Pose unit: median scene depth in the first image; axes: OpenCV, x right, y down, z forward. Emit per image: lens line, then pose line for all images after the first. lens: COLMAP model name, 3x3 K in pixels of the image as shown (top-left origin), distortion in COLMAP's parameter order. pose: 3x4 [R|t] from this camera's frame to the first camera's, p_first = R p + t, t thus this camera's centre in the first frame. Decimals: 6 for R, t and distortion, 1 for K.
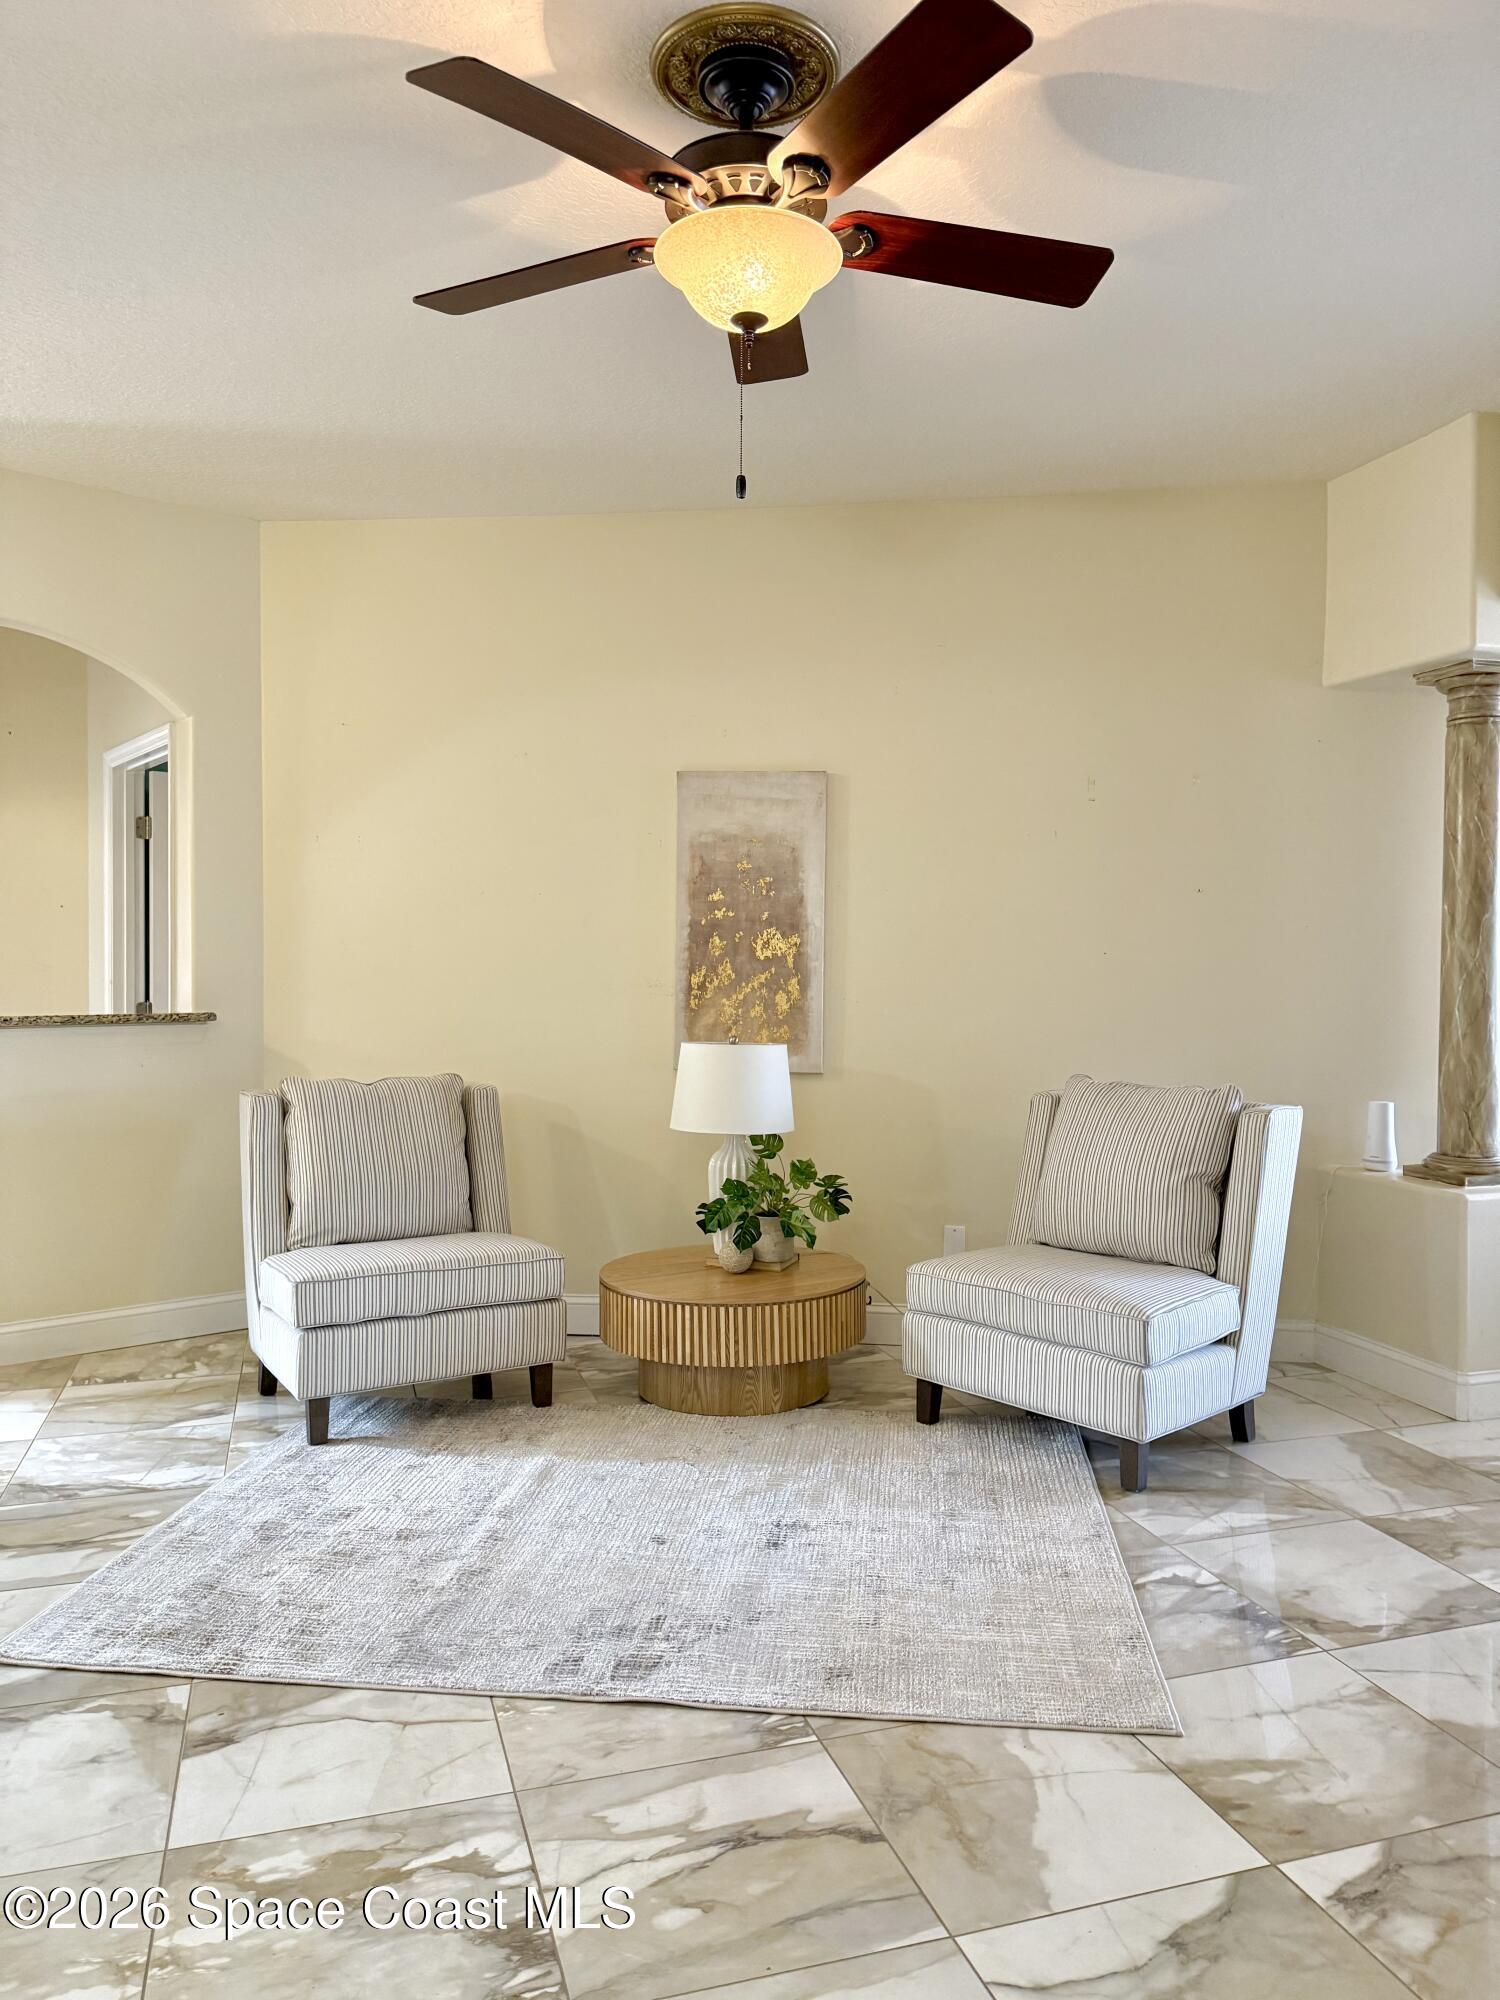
lens RADIAL K [[1377.0, 0, 763.2], [0, 1377.0, 991.3], [0, 0, 1]] dist [0.057745, -0.005611]
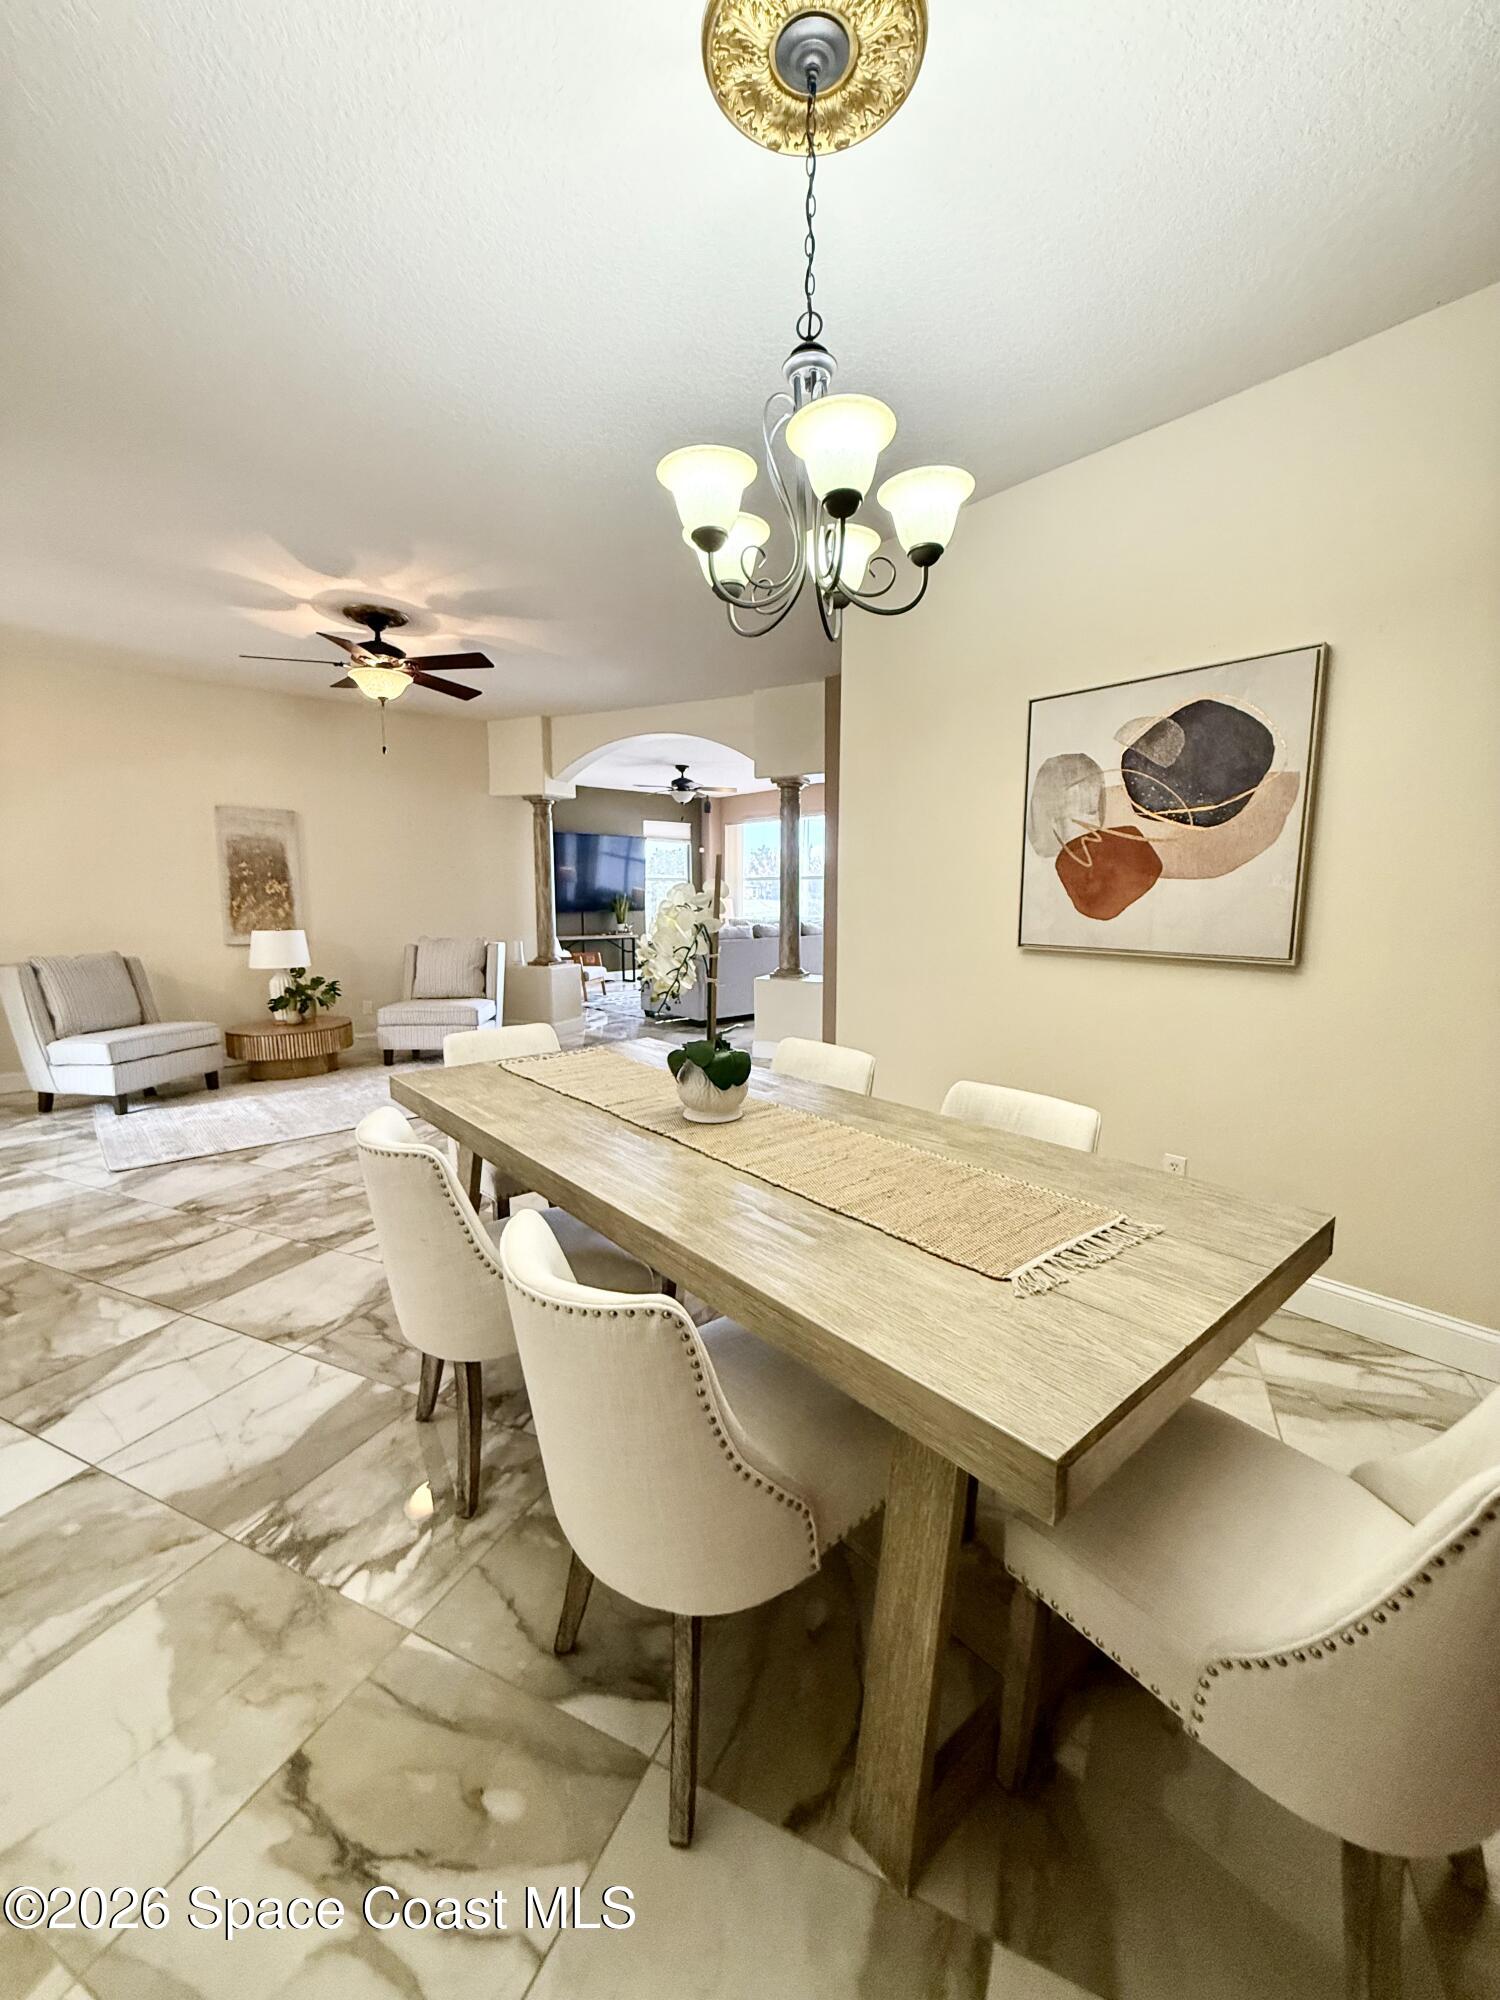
lens RADIAL K [[801.6, 0, 750.0], [0, 801.6, 1000.0], [0, 0, 1]] dist [0.032194, 0.000168]
pose [[0.667724, -0.106293, 0.736782, -0.518852], [0.014760, 0.991449, 0.129656, -0.012472], [-0.744263, -0.075700, 0.663583, -0.530927]]
